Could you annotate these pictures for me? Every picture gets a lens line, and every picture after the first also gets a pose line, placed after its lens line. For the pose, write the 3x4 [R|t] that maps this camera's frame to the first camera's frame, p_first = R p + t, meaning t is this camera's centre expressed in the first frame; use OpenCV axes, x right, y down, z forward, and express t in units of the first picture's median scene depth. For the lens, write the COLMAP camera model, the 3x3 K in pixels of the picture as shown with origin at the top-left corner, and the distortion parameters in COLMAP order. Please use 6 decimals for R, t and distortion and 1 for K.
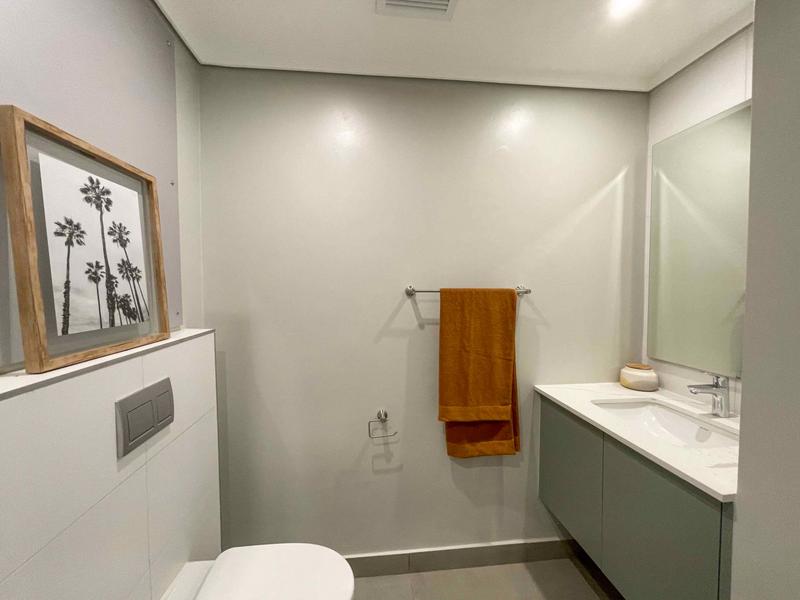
lens RADIAL K [[318.9, 0, 400.2], [0, 318.9, 297.1], [0, 0, 1]] dist [-0.000084, -0.009888]
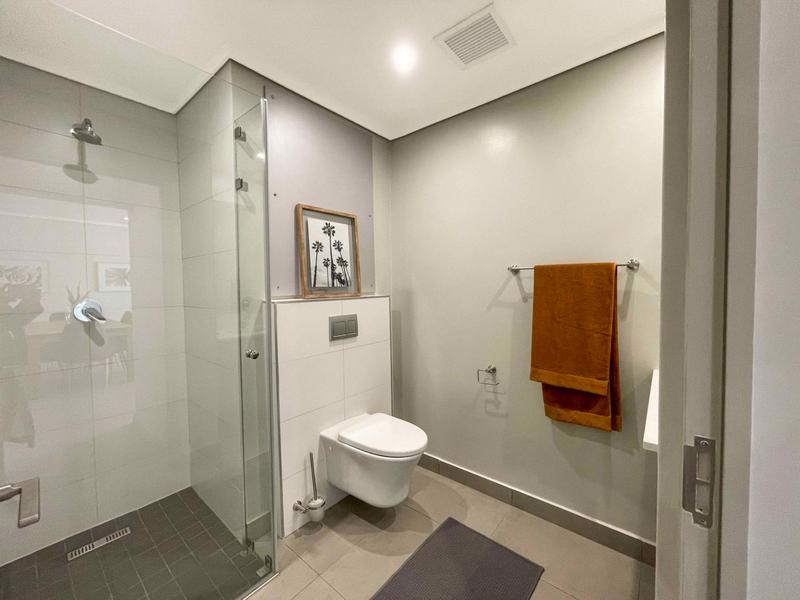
lens RADIAL K [[318.9, 0, 400.2], [0, 318.9, 297.1], [0, 0, 1]] dist [-0.000084, -0.009888]
pose [[0.699326, 0.016264, -0.714617, 0.946821], [-0.012209, 0.999867, 0.010808, 0.122889], [0.714698, 0.001166, 0.699432, -0.232803]]
